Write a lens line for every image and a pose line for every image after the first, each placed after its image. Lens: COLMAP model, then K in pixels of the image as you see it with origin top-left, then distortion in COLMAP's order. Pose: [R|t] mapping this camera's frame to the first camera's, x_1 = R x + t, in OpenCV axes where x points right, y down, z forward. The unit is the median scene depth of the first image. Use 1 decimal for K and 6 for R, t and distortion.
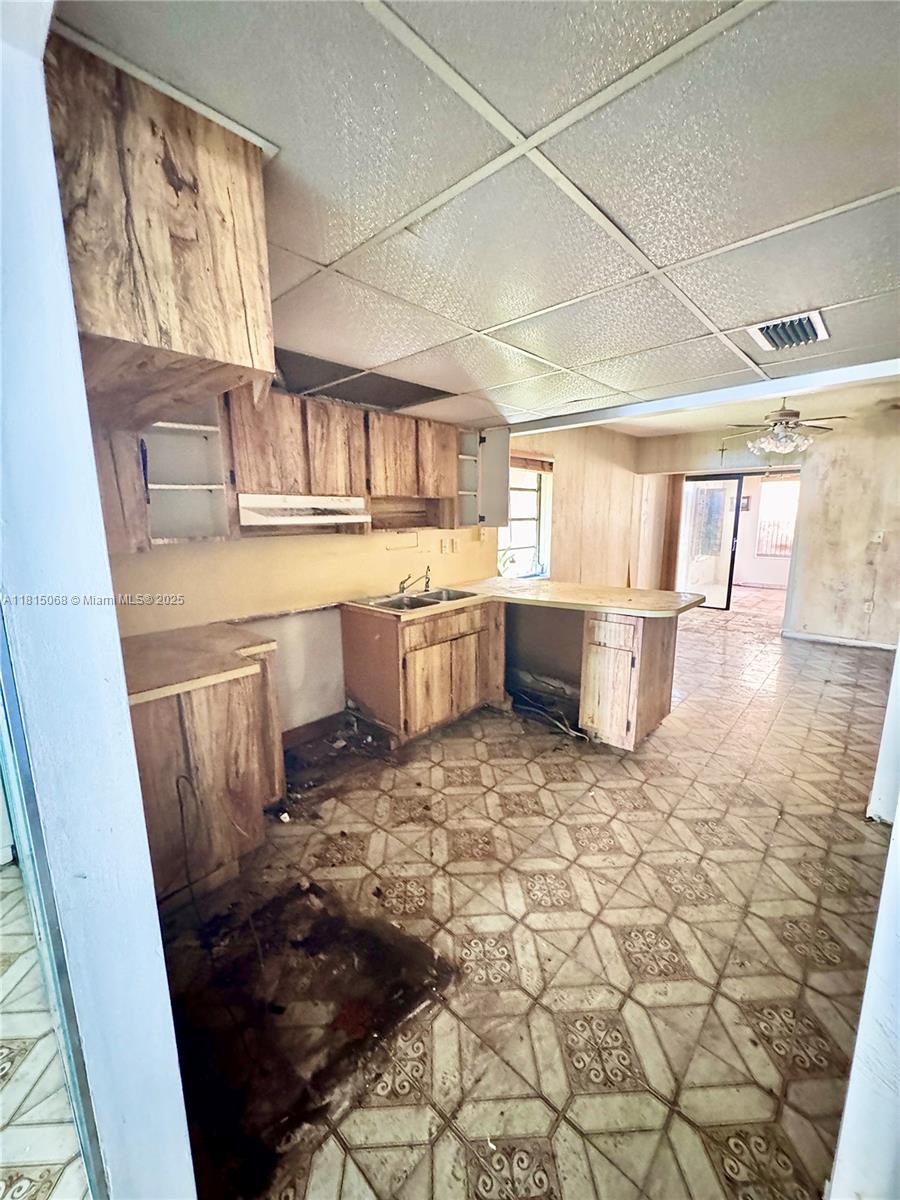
lens RADIAL K [[494.4, 0, 445.8], [0, 494.4, 601.6], [0, 0, 1]] dist [-0.001279, 0.000412]
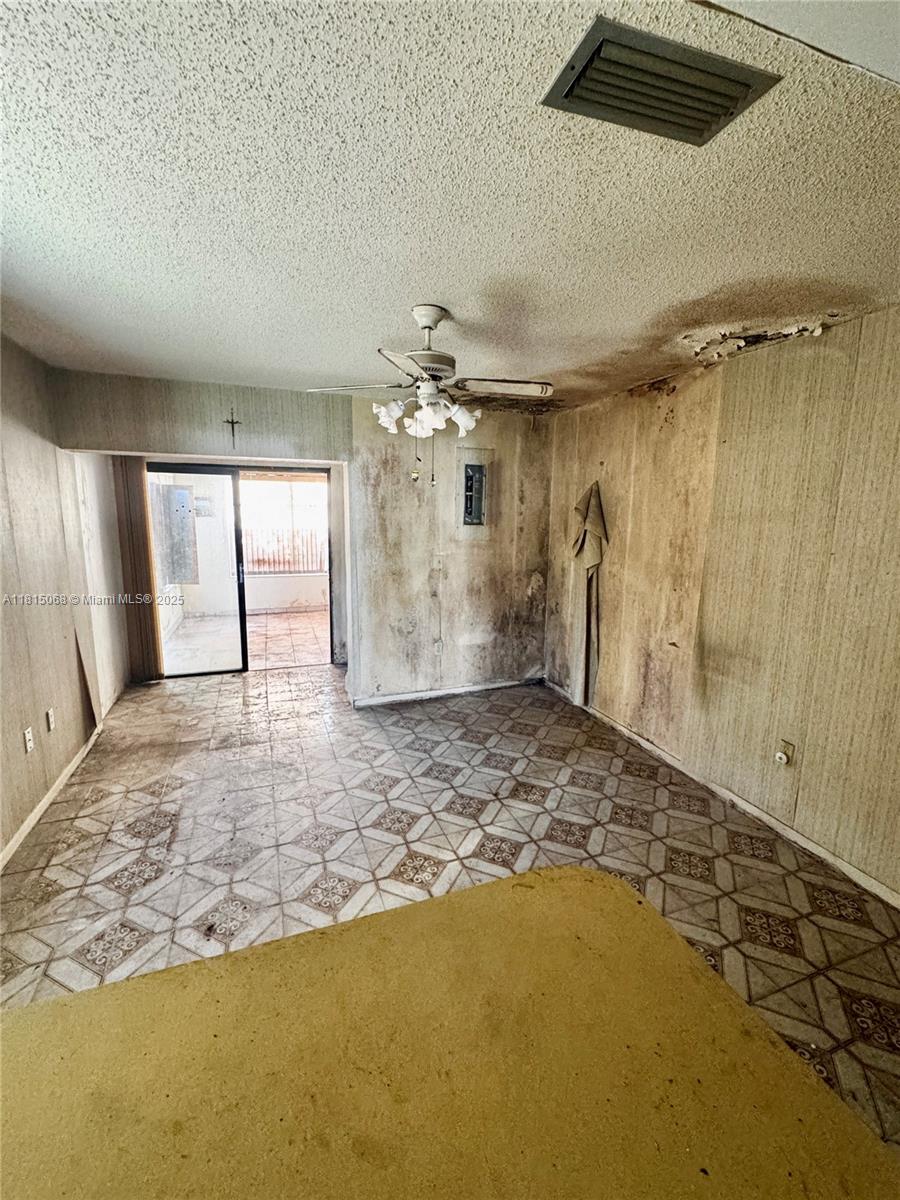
lens RADIAL K [[494.4, 0, 438.2], [0, 494.4, 595.7], [0, 0, 1]] dist [-0.001279, 0.000412]
pose [[0.453158, -0.141130, 0.880187, 0.126025], [0.137161, 0.986669, 0.087587, -0.116326], [-0.880815, 0.081036, 0.466475, 0.497489]]
